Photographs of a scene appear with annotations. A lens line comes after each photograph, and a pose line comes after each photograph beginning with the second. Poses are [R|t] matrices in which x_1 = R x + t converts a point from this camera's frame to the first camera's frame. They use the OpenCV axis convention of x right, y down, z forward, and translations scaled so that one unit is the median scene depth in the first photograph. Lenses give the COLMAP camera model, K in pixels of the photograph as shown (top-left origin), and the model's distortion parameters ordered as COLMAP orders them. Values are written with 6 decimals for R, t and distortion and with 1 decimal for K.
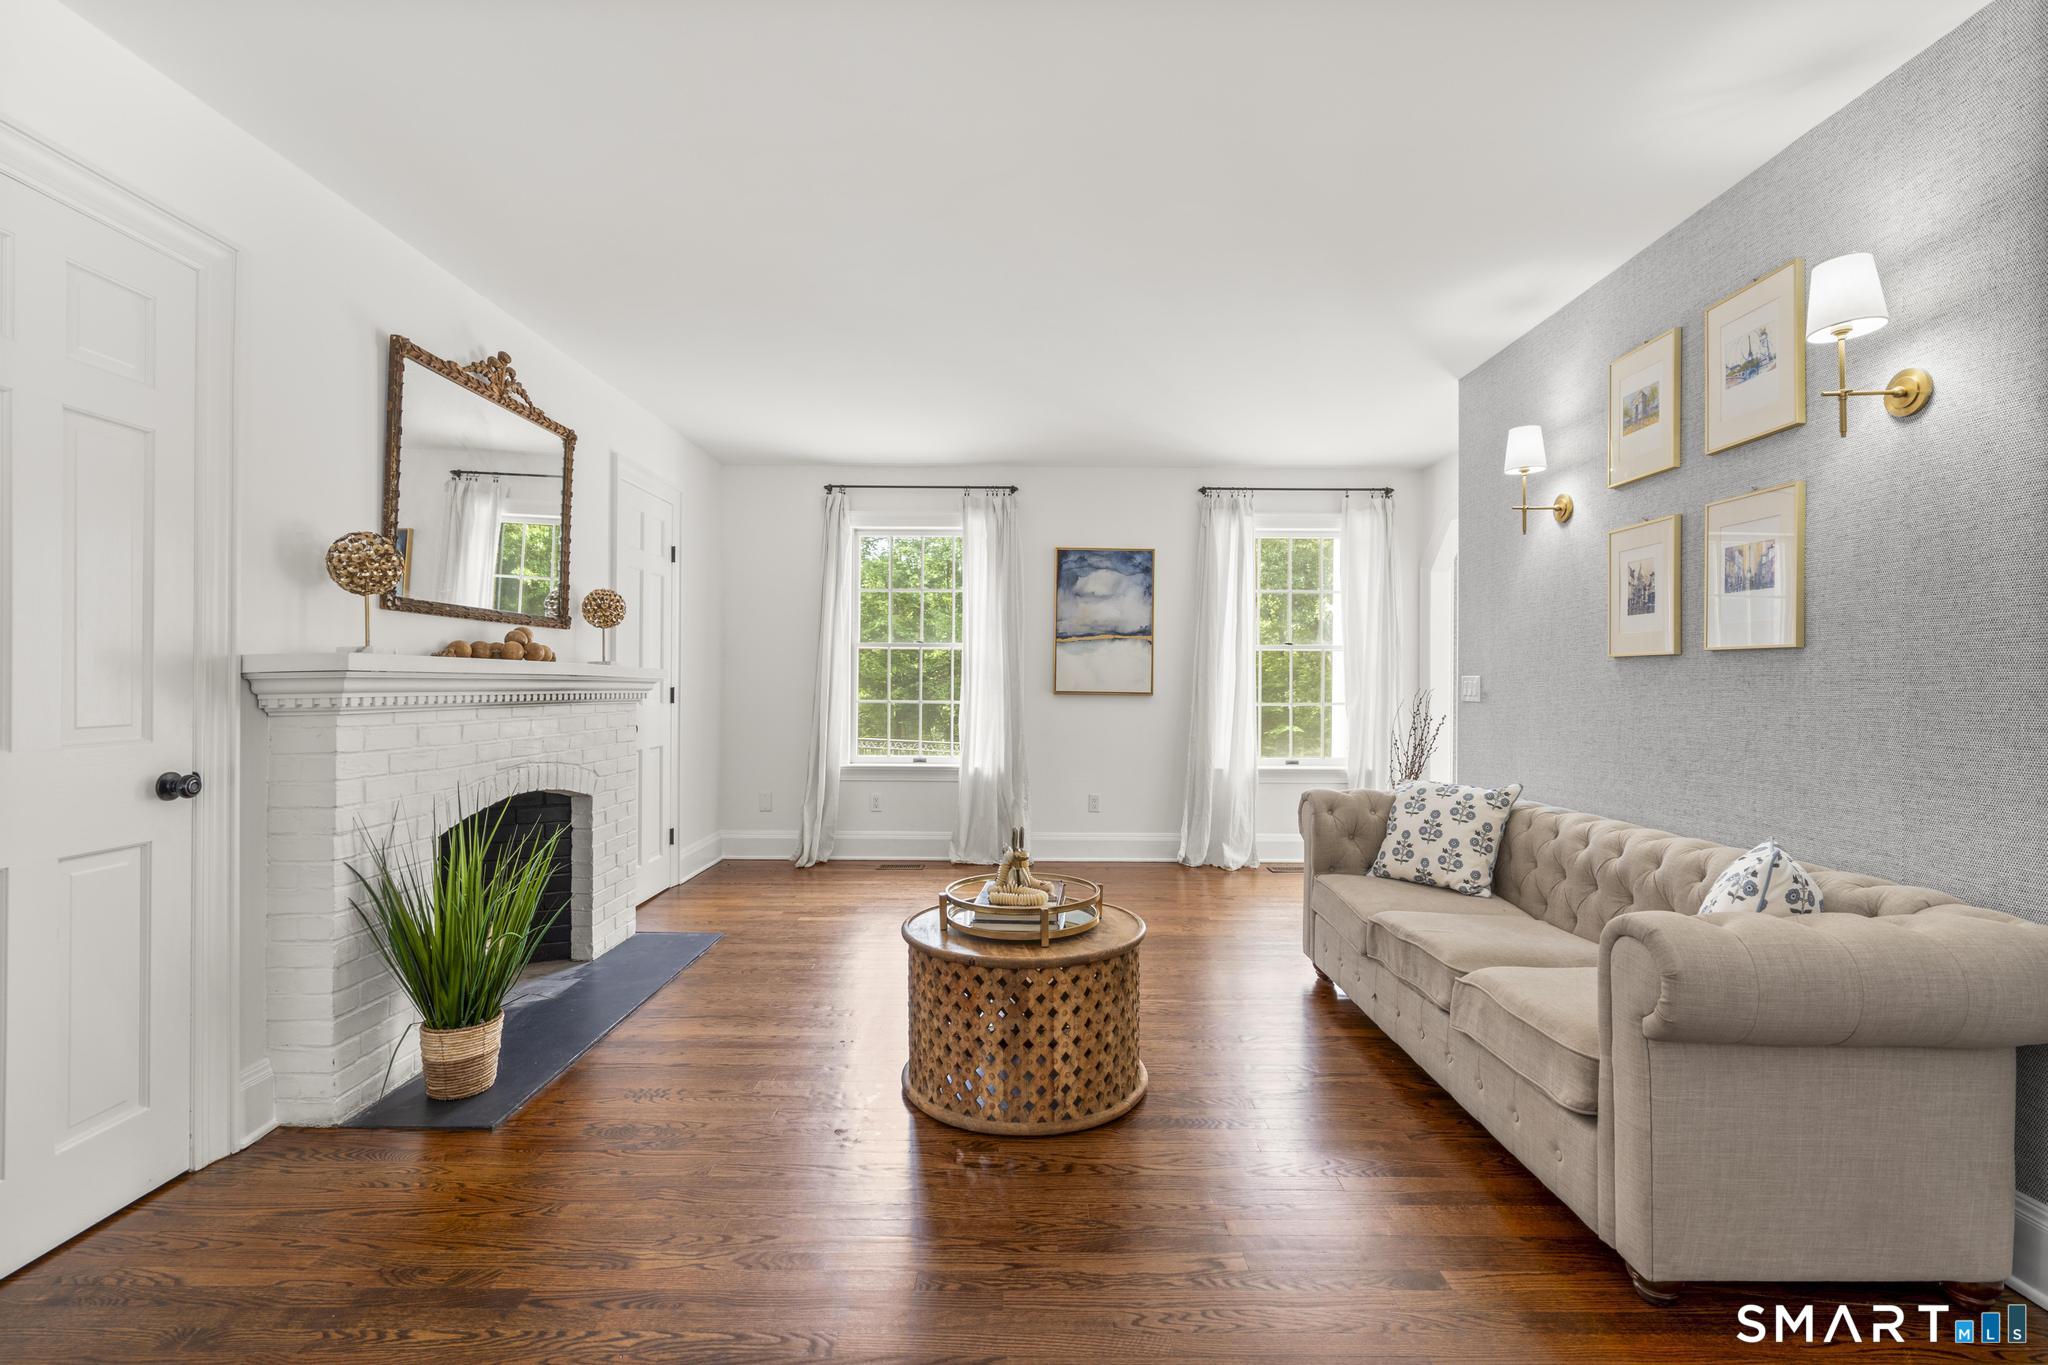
lens RADIAL K [[923.5, 0, 1041.7], [0, 923.5, 676.4], [0, 0, 1]] dist [-0.001599, -0.000219]
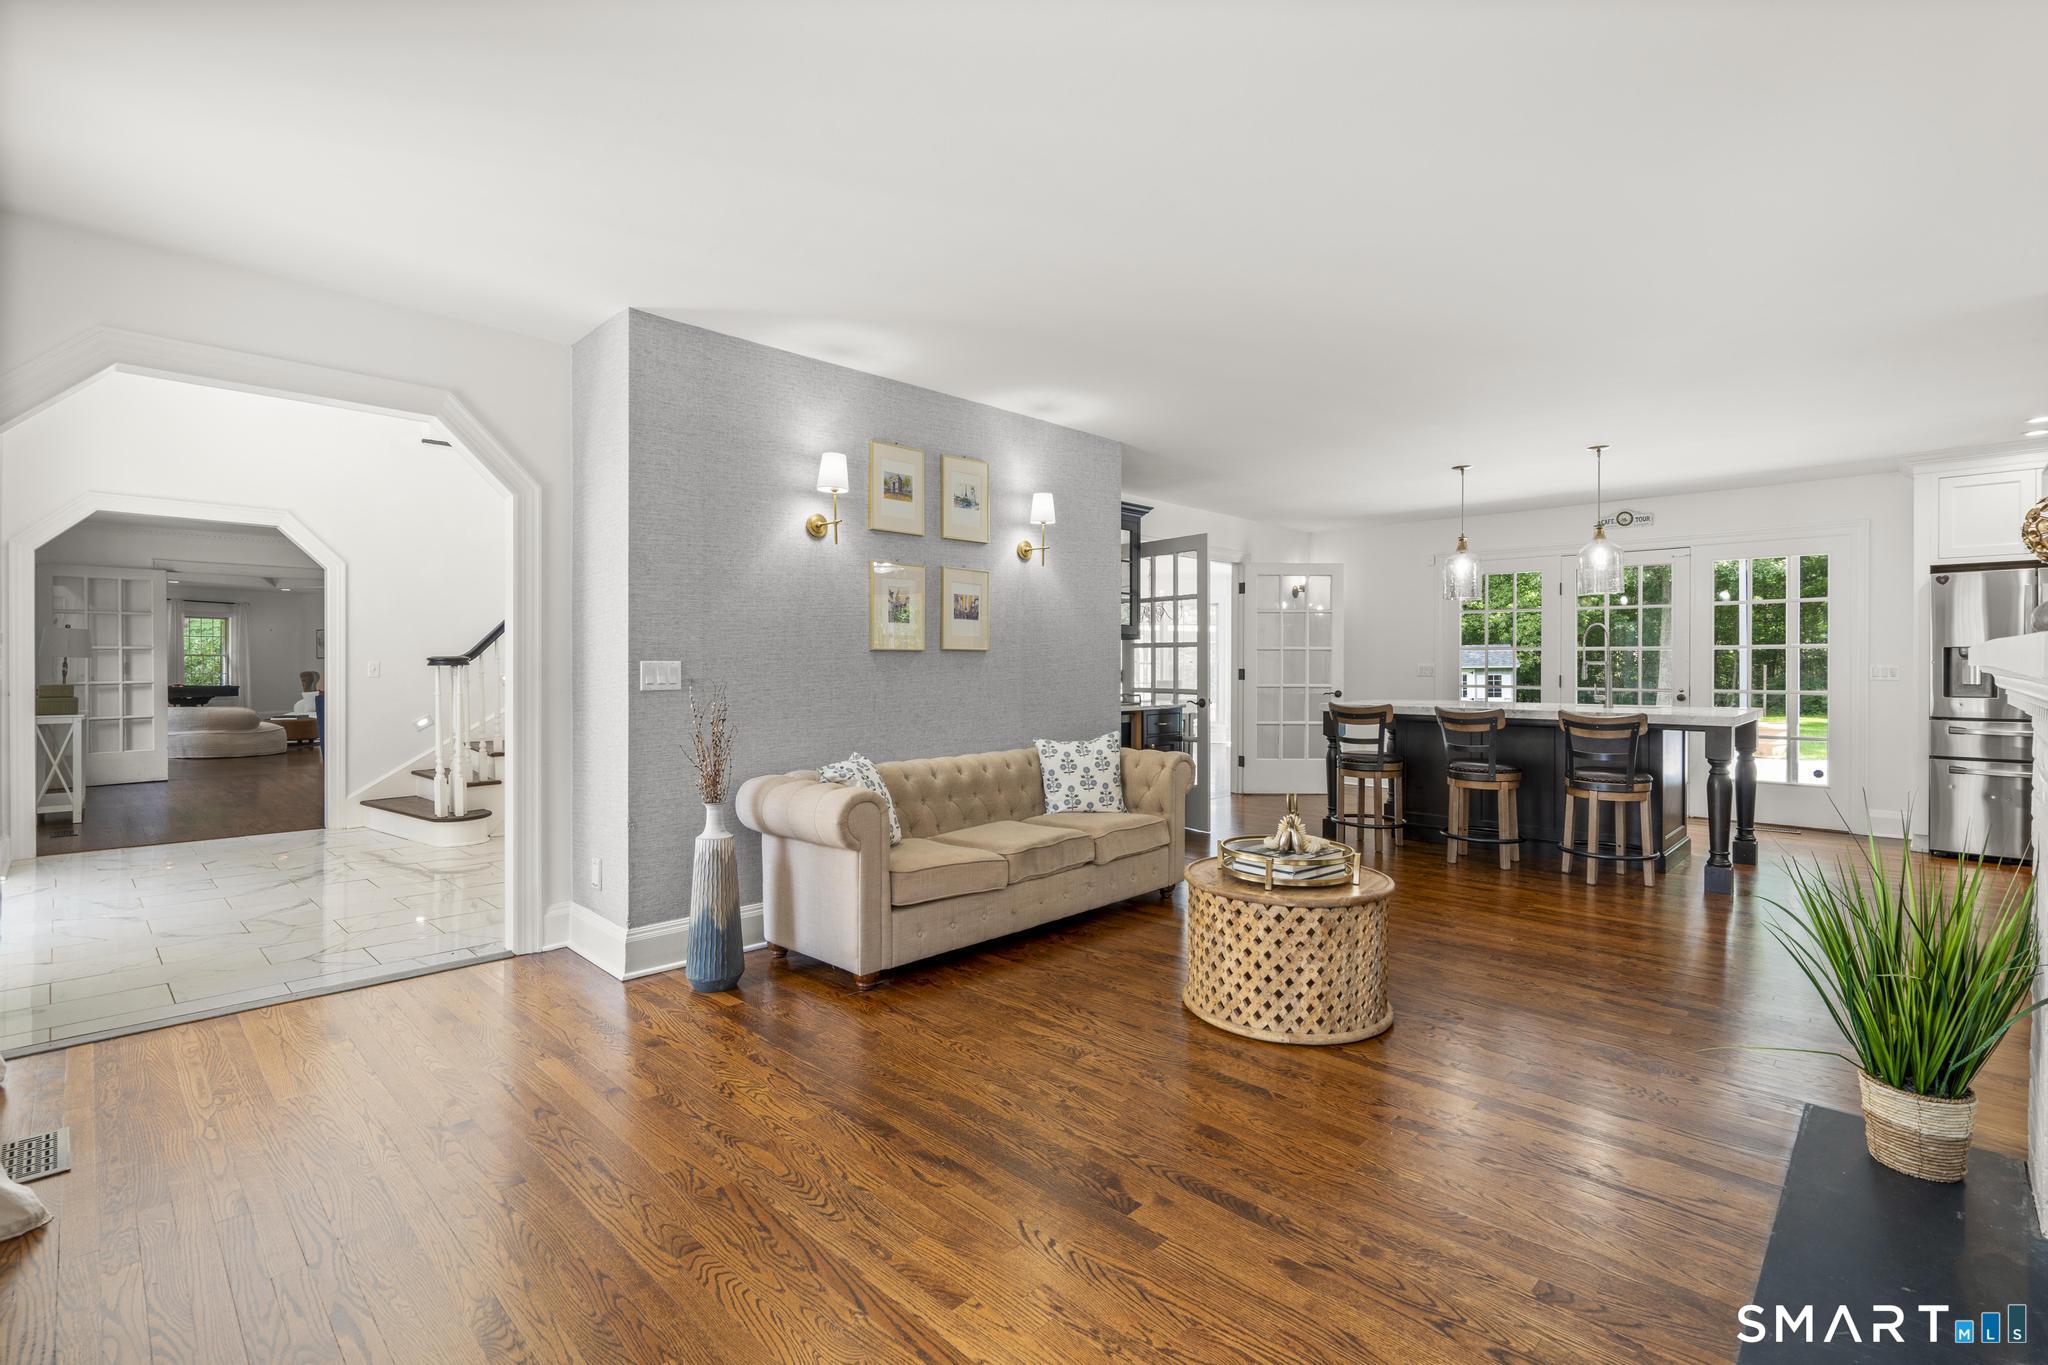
lens RADIAL K [[923.5, 0, 1029.1], [0, 923.5, 676.3], [0, 0, 1]] dist [-0.001599, -0.000219]
pose [[-0.708275, -0.011945, 0.705836, -0.344206], [-0.006277, 0.999924, 0.010623, 0.002061], [-0.705909, 0.003093, -0.708296, 1.150718]]
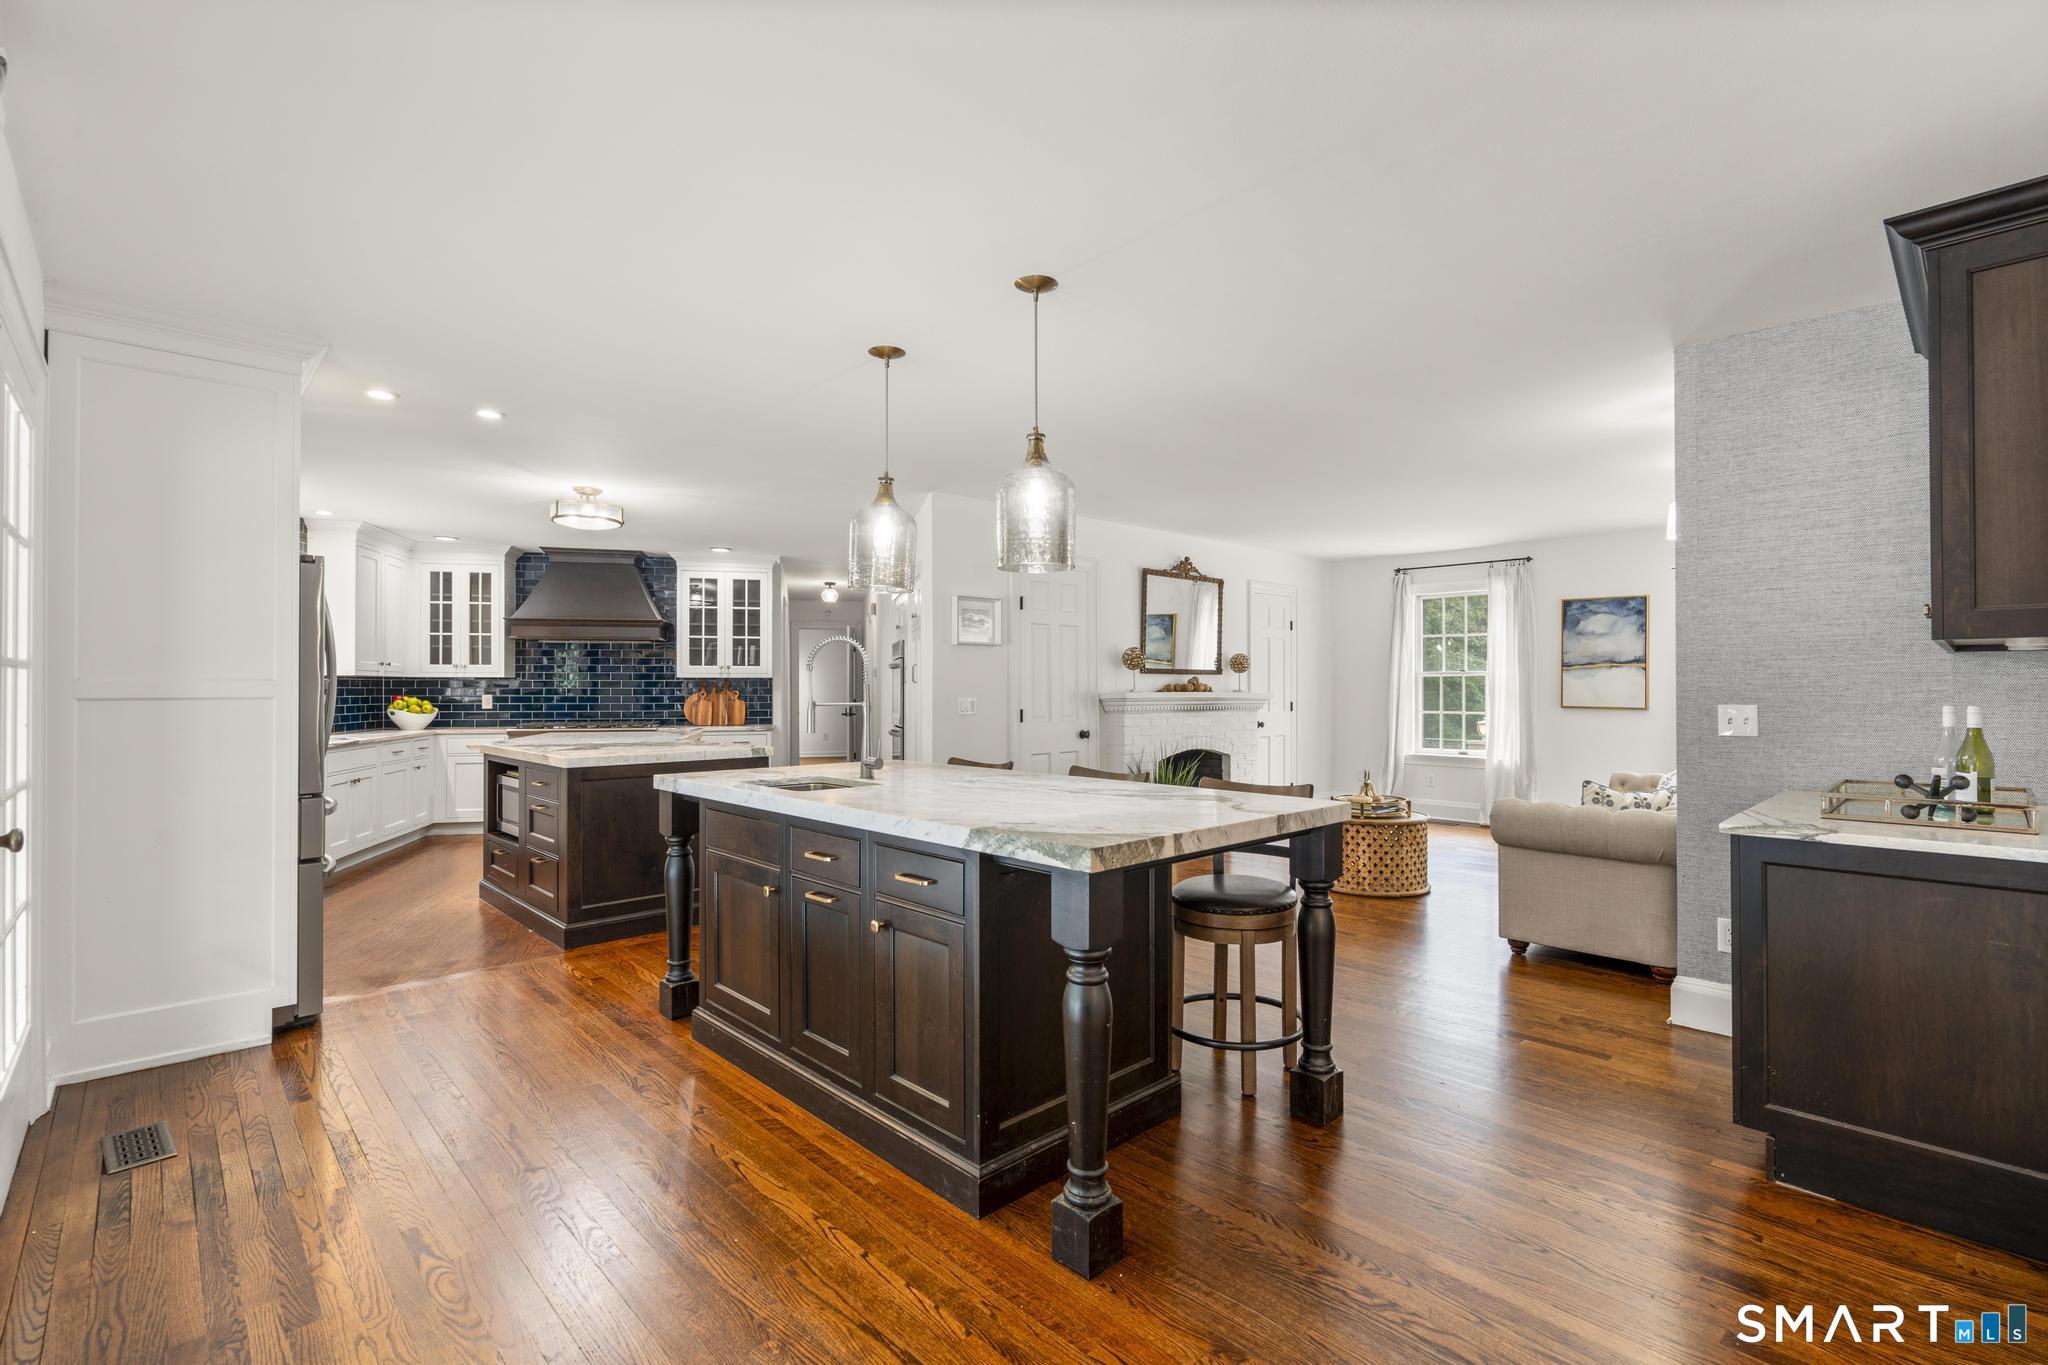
lens RADIAL K [[923.5, 0, 1023.4], [0, 923.5, 683.2], [0, 0, 1]] dist [-0.001599, -0.000219]
pose [[0.686193, -0.008430, -0.727370, 0.704977], [0.007083, 0.999963, -0.004908, -0.025914], [0.727385, -0.001784, 0.686227, -0.763050]]
